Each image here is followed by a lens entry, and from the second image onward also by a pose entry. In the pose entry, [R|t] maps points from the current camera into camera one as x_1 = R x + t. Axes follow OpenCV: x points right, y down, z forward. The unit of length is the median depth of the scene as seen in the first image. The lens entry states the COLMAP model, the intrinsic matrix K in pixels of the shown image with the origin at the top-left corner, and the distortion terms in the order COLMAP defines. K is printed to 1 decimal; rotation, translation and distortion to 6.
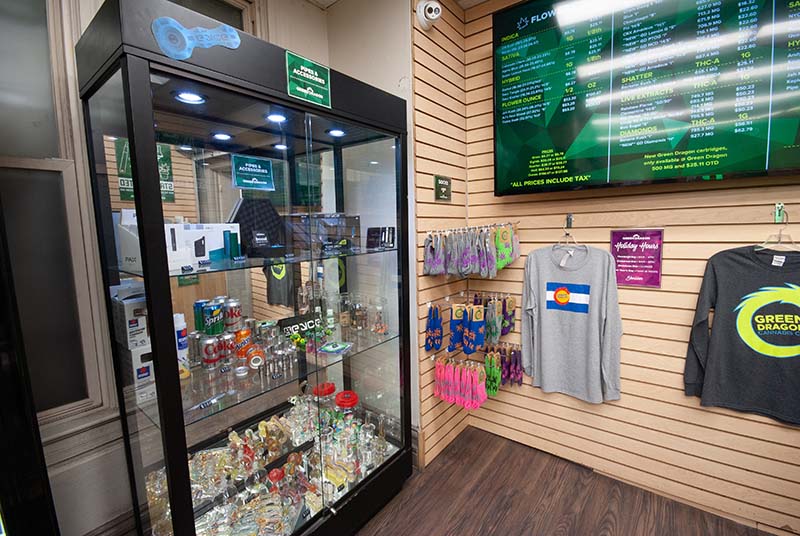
lens RADIAL K [[354.8, 0, 399.6], [0, 354.8, 268.2], [0, 0, 1]] dist [0.002116, -0.001092]
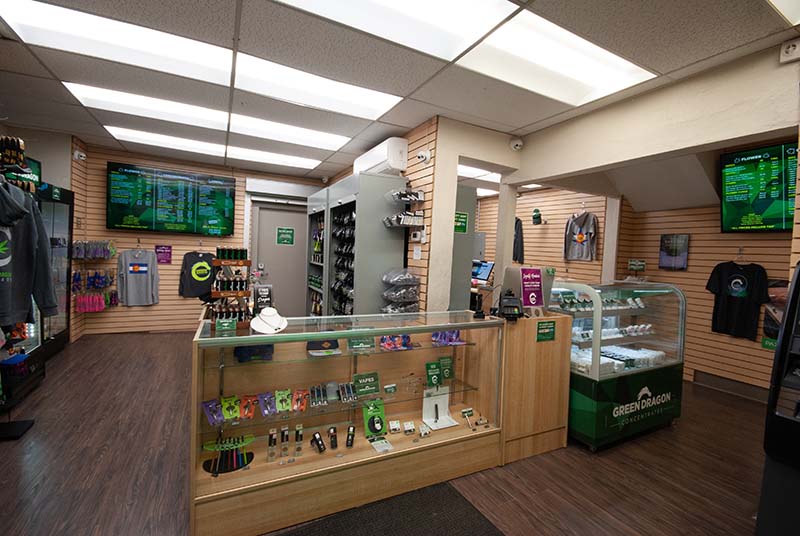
lens RADIAL K [[354.8, 0, 401.4], [0, 354.8, 264.1], [0, 0, 1]] dist [0.002116, -0.001092]
pose [[0.410856, 0.013735, 0.911597, -1.267959], [0.040547, 0.998622, -0.033320, 0.236667], [-0.910798, 0.050653, 0.409733, -2.096392]]
